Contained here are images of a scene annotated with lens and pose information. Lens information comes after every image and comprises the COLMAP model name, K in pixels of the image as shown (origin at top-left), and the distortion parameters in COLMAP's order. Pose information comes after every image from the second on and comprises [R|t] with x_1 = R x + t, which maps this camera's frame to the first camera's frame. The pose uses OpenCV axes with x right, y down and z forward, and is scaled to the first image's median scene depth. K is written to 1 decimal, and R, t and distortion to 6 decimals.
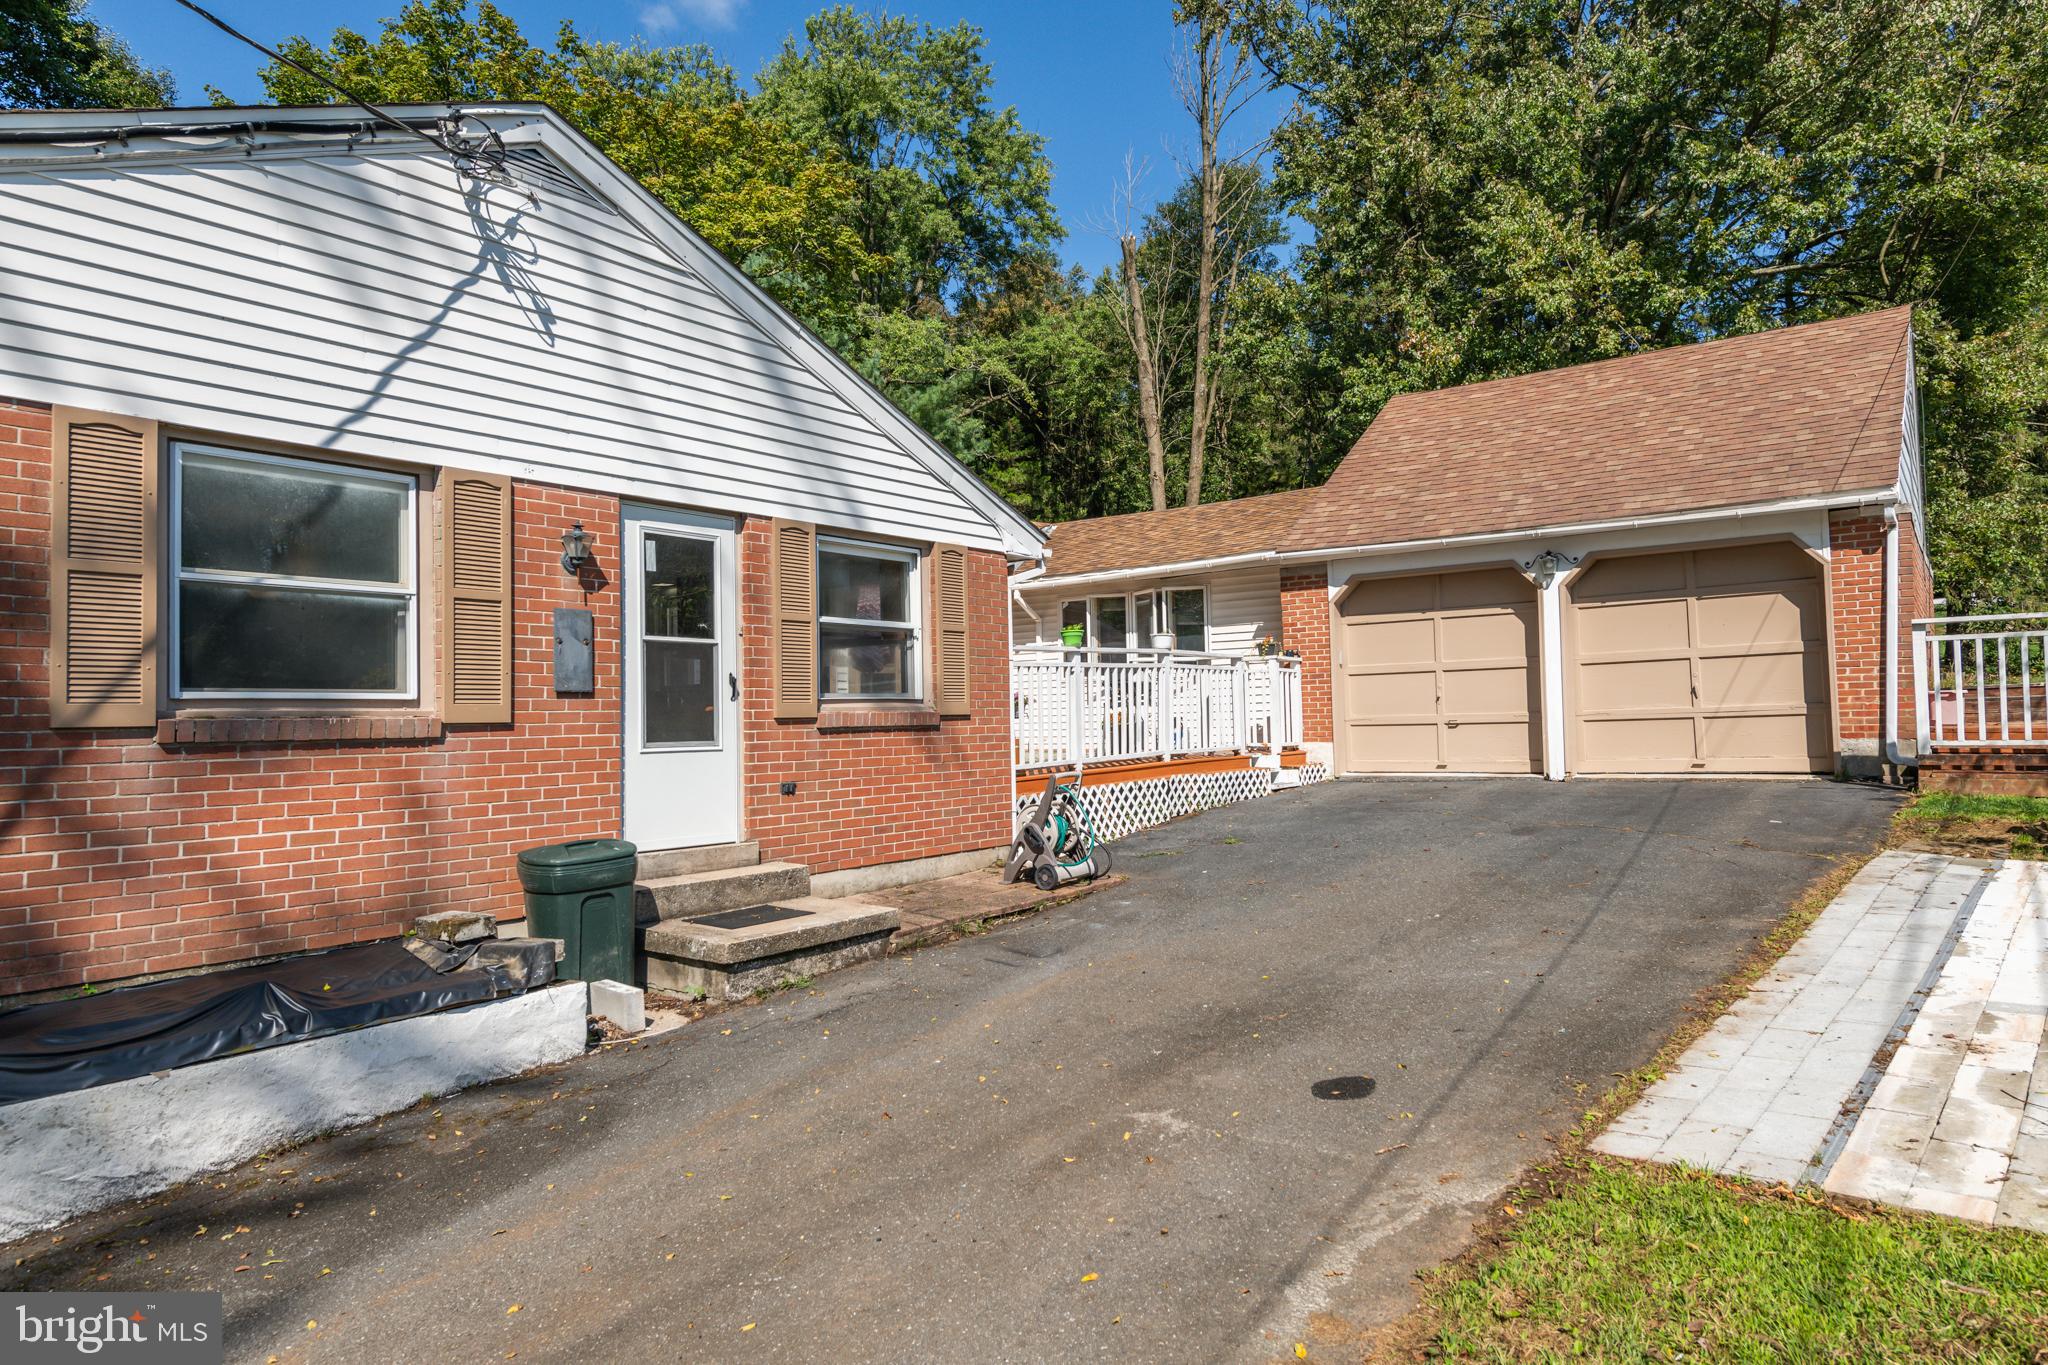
lens RADIAL K [[1165.7, 0, 1024.0], [0, 1165.7, 682.5], [0, 0, 1]] dist [0.002179, -0.016914]
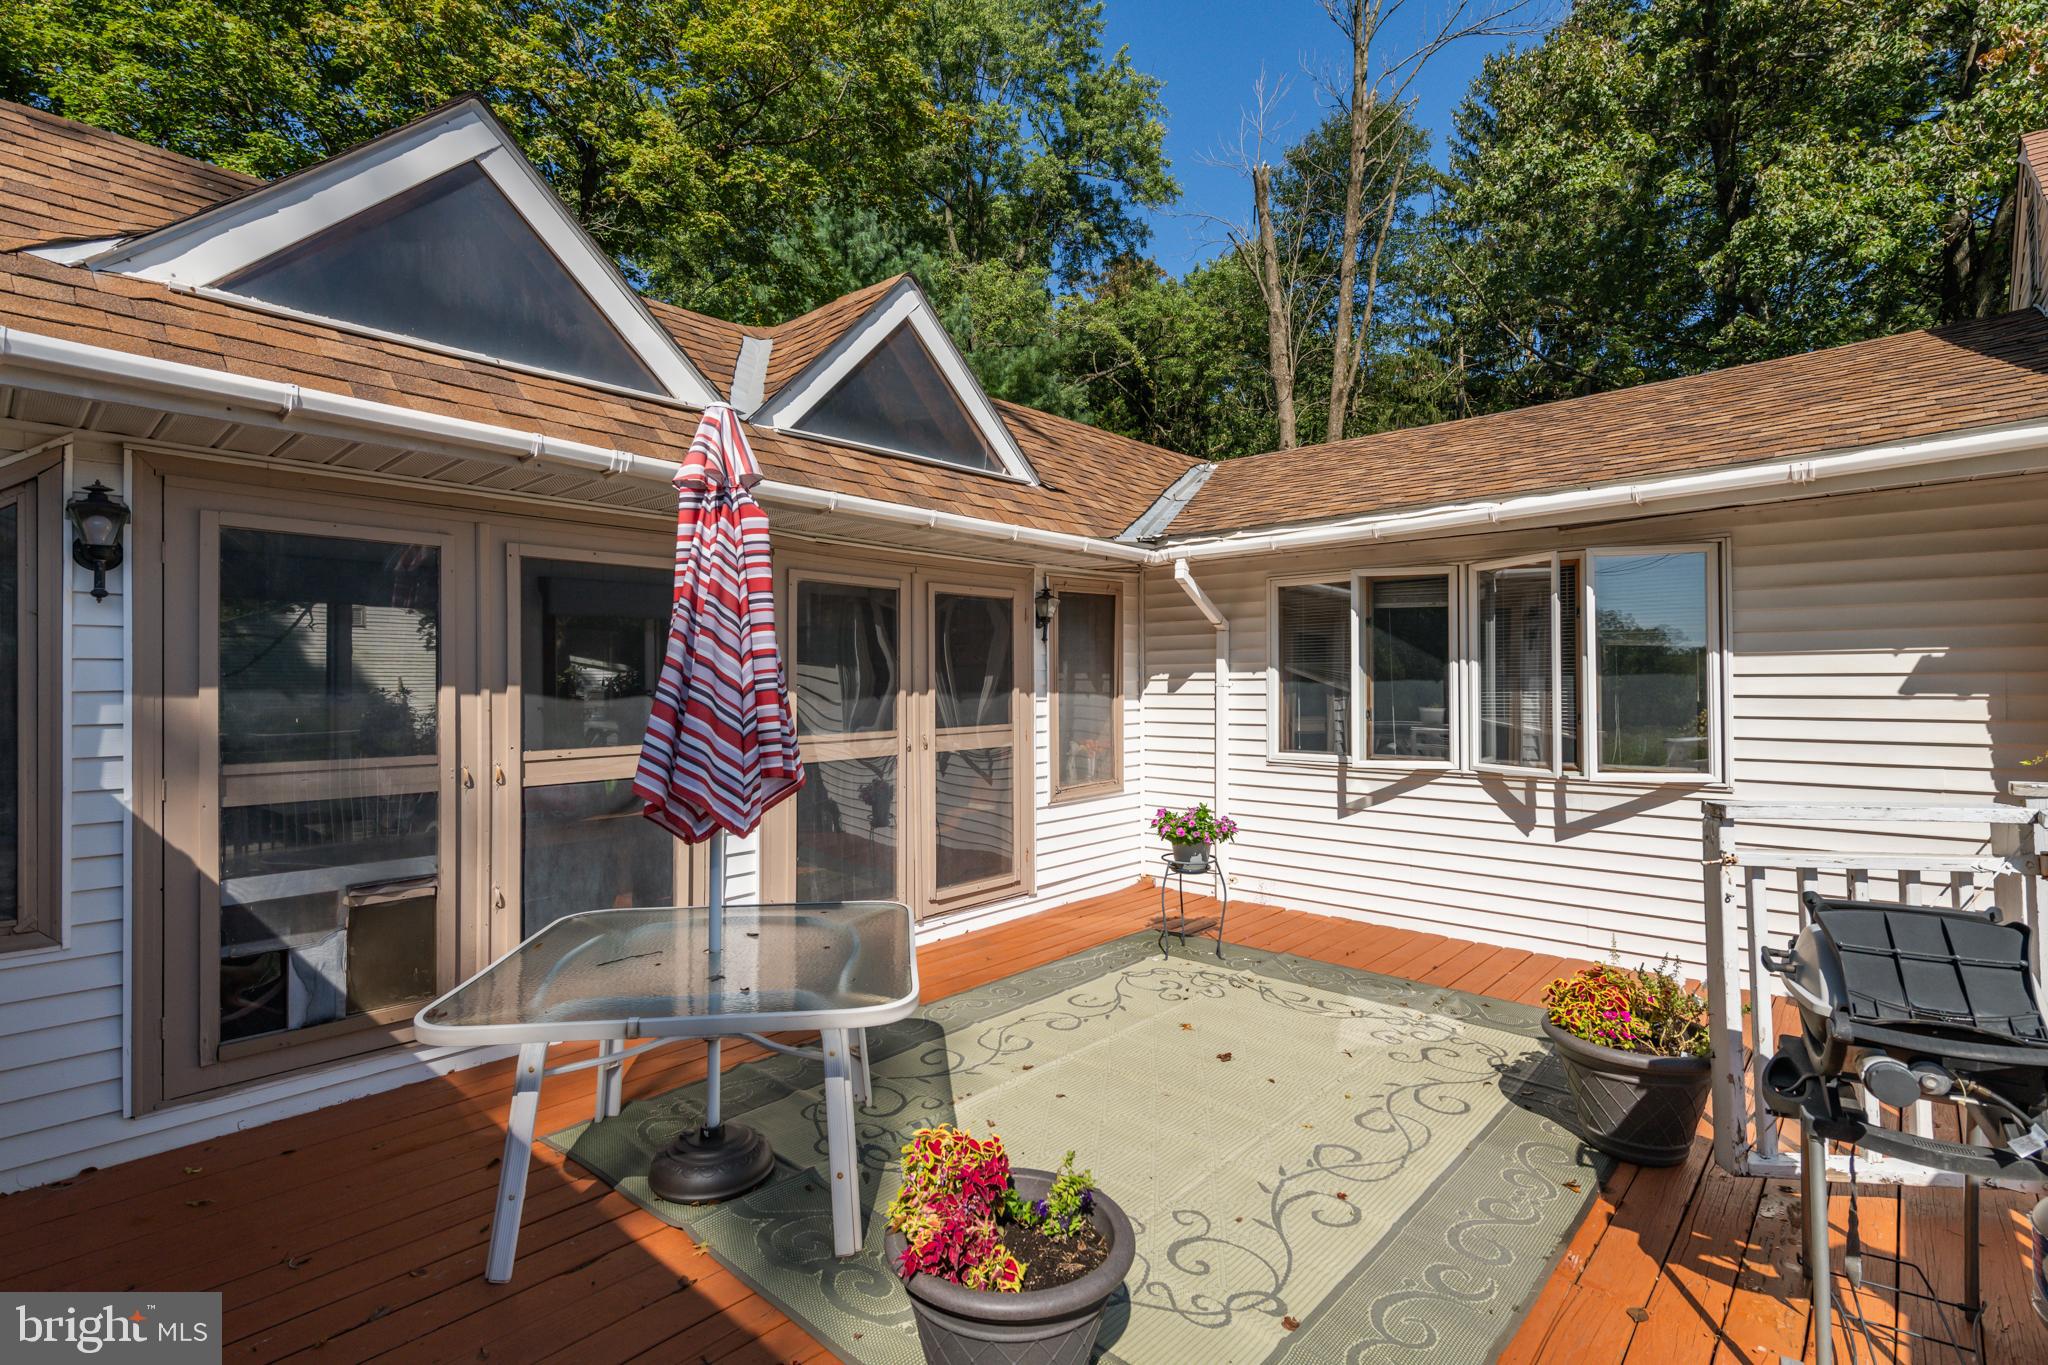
lens RADIAL K [[909.6, 0, 1024.0], [0, 909.6, 682.5], [0, 0, 1]] dist [0.002341, 0.000208]
pose [[0.995564, 0.018837, -0.092184, -0.036105], [-0.016034, 0.999389, 0.031056, -0.044454], [0.092712, -0.029440, 0.995258, 0.690129]]
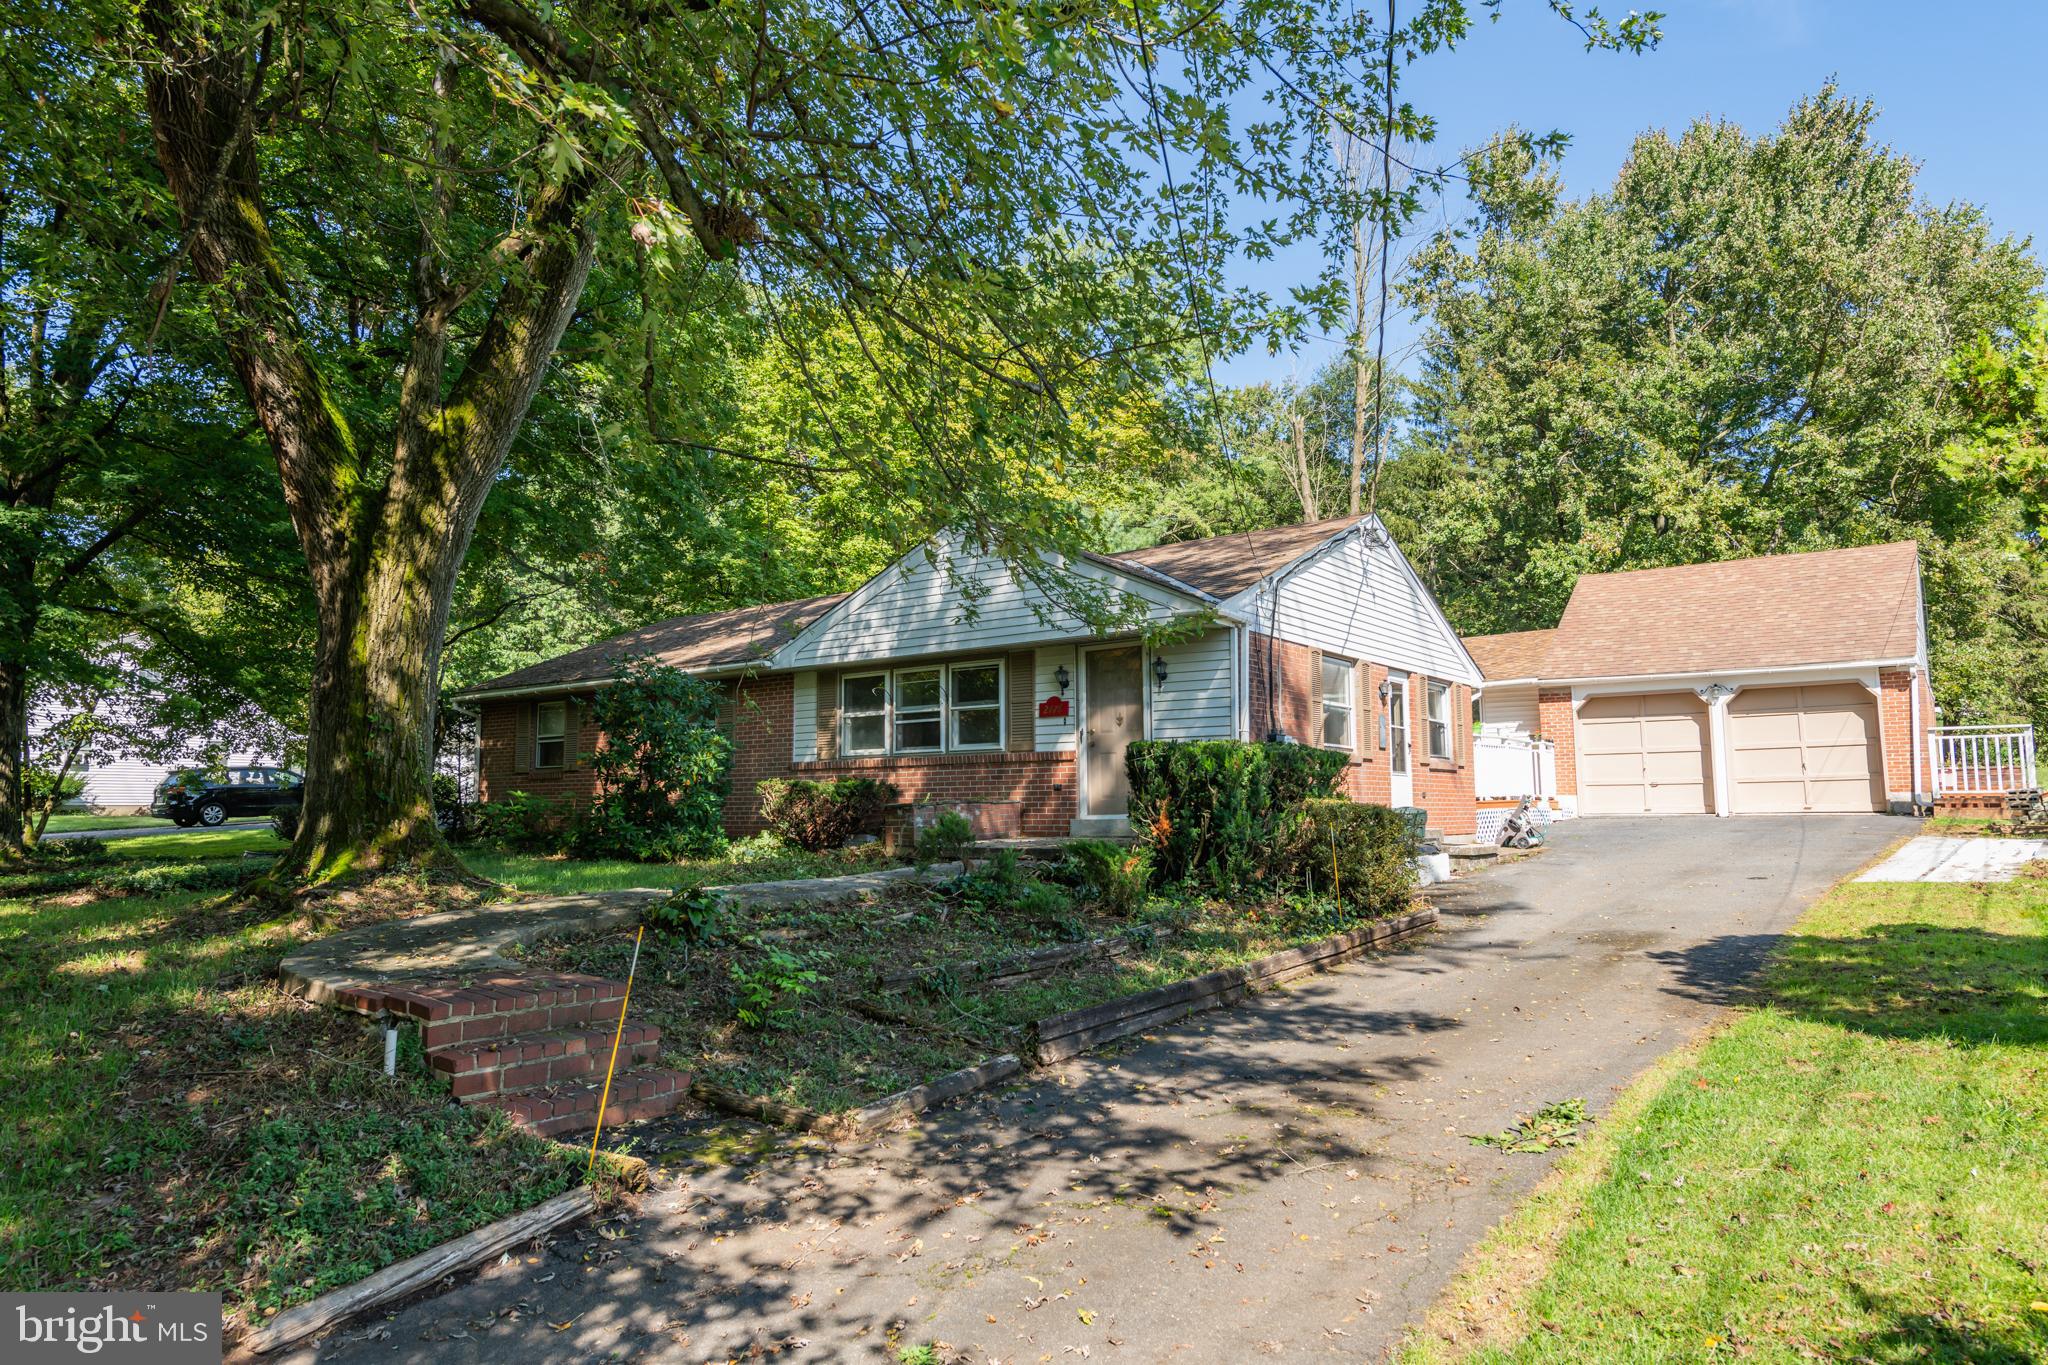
lens RADIAL K [[1165.7, 0, 1024.0], [0, 1165.7, 682.5], [0, 0, 1]] dist [0.002179, -0.016914]
pose [[0.999819, 0.018933, 0.002106, -0.476162], [-0.018721, 0.996996, -0.075160, 0.028113], [-0.003522, 0.075107, 0.997169, -0.592485]]
